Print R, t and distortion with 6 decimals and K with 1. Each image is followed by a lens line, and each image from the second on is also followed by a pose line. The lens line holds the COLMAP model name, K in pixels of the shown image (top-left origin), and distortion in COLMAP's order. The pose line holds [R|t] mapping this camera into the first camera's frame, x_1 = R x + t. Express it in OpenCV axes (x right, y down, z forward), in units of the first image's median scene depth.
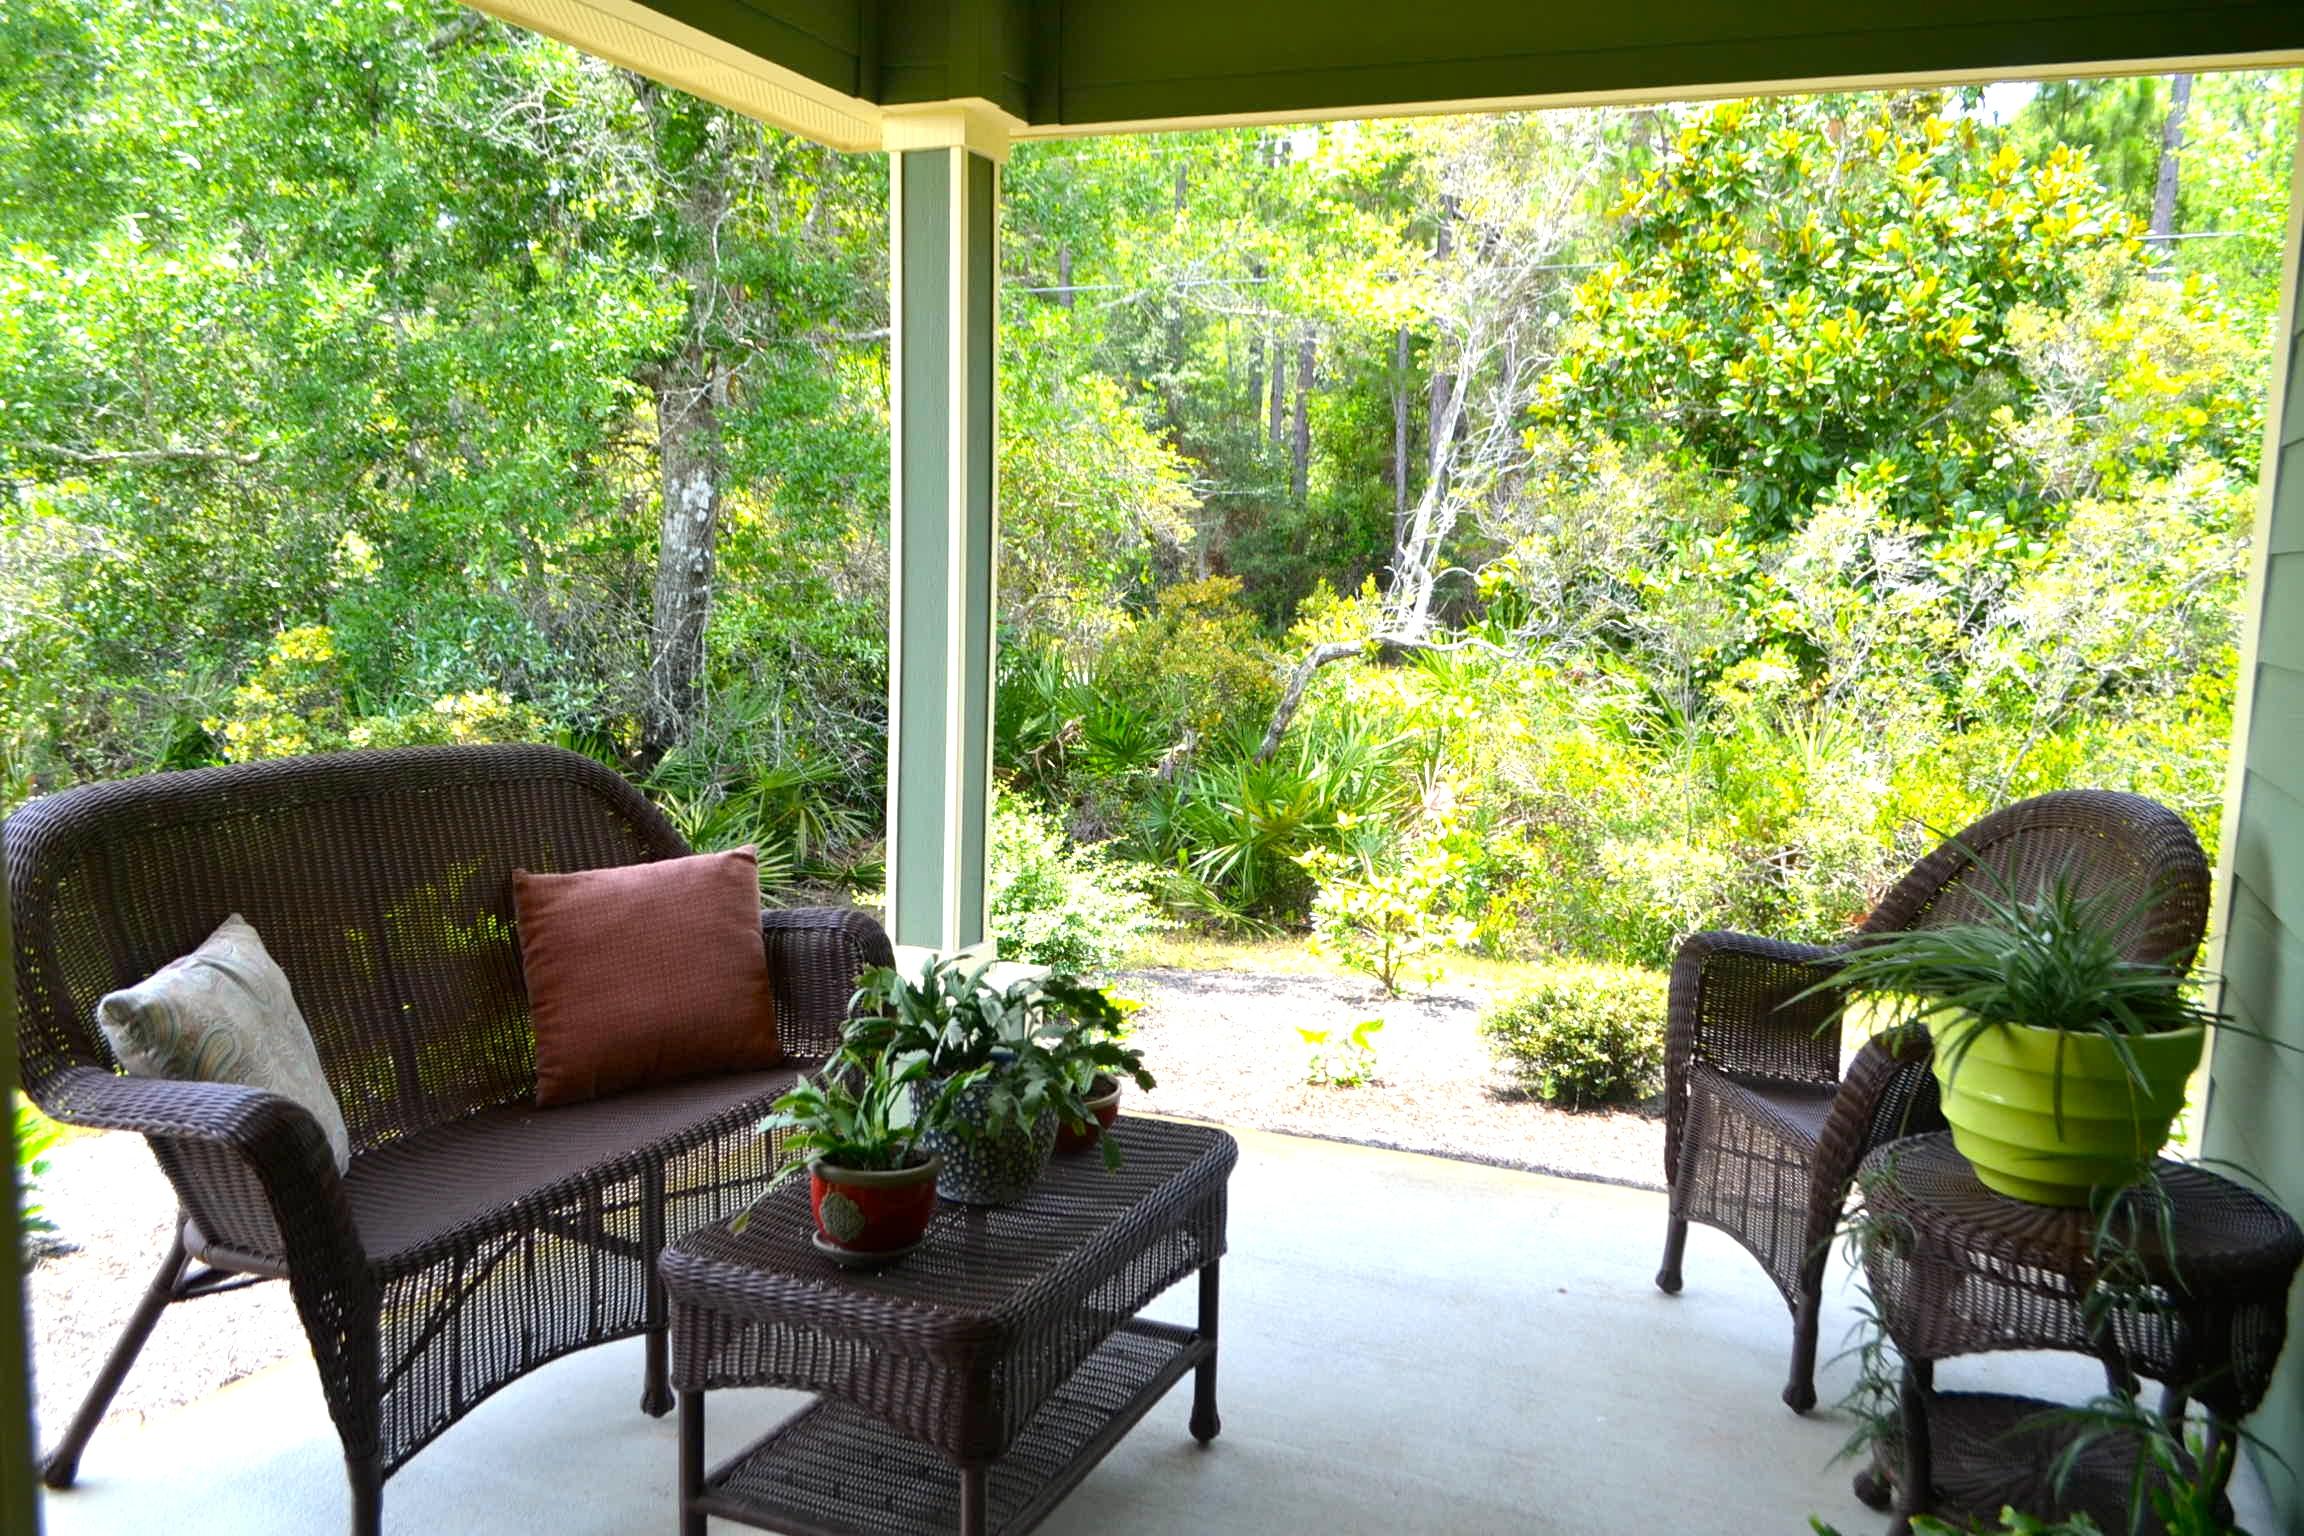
lens RADIAL K [[1825.5, 0, 1158.3], [0, 1825.5, 760.0], [0, 0, 1]] dist [0.004529, -0.005513]
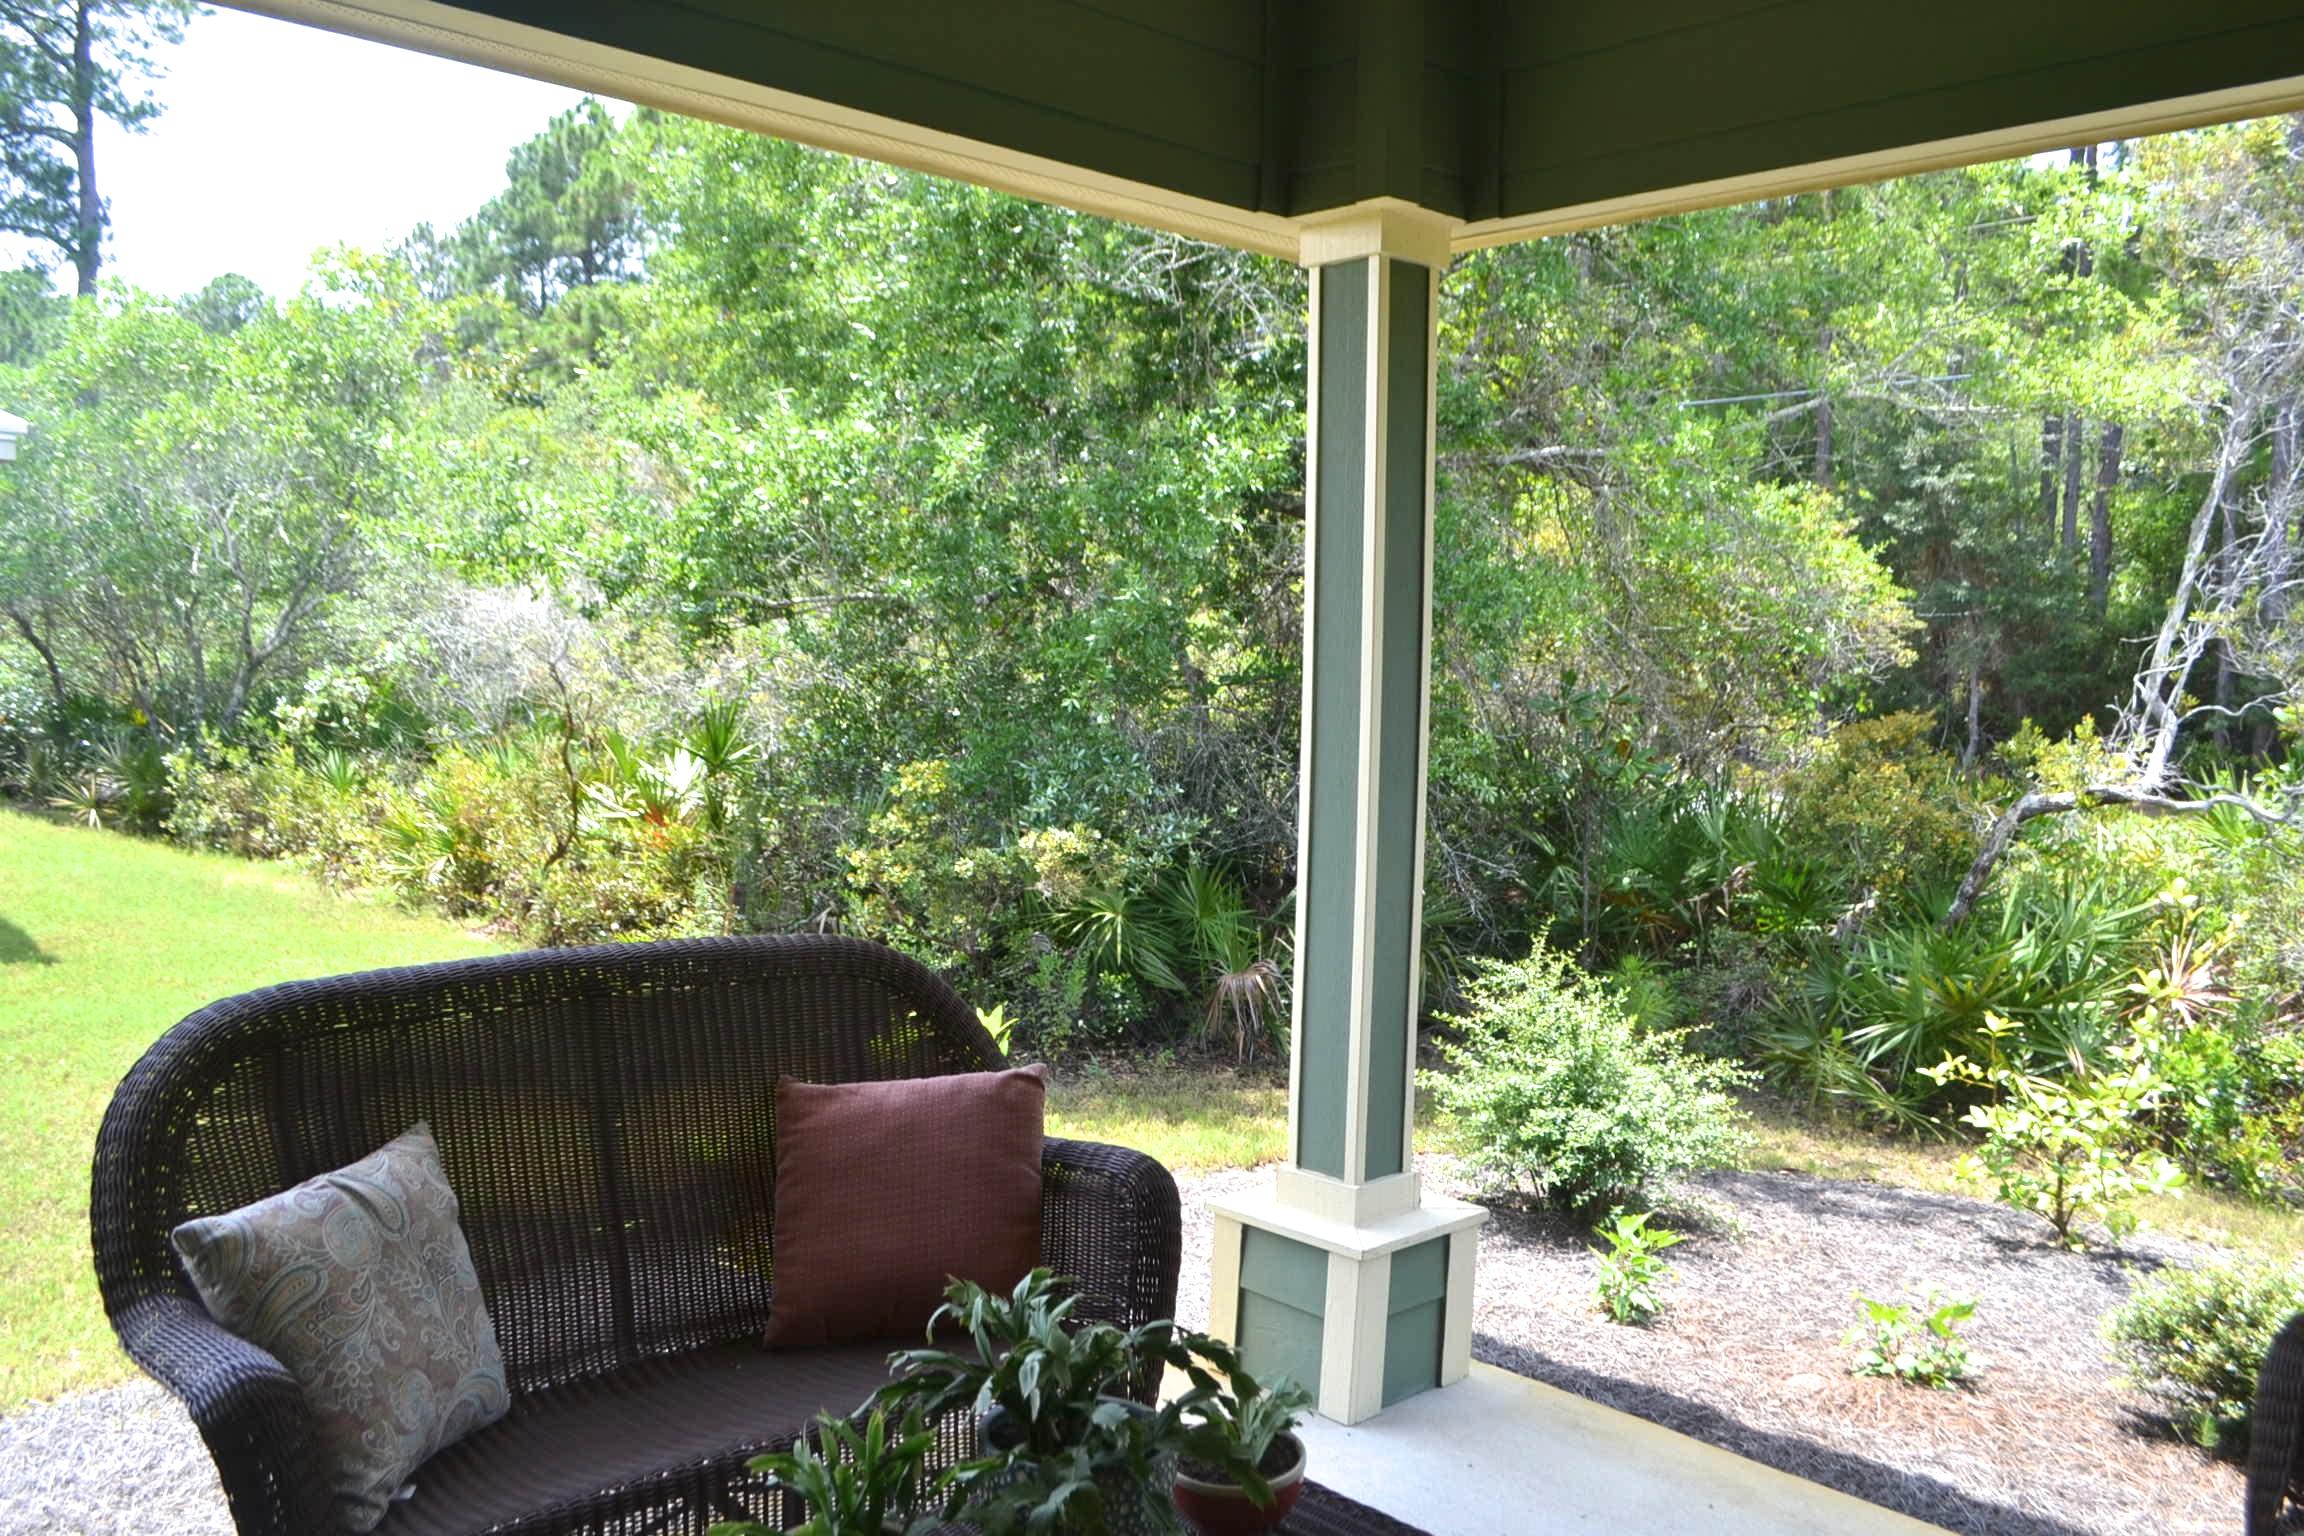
lens RADIAL K [[1825.5, 0, 1147.1], [0, 1825.5, 780.4], [0, 0, 1]] dist [0.004529, -0.005513]
pose [[0.917566, 0.022362, -0.396954, 0.069020], [-0.042964, 0.998147, -0.043082, -0.021987], [0.395255, 0.056586, 0.916827, 0.086391]]
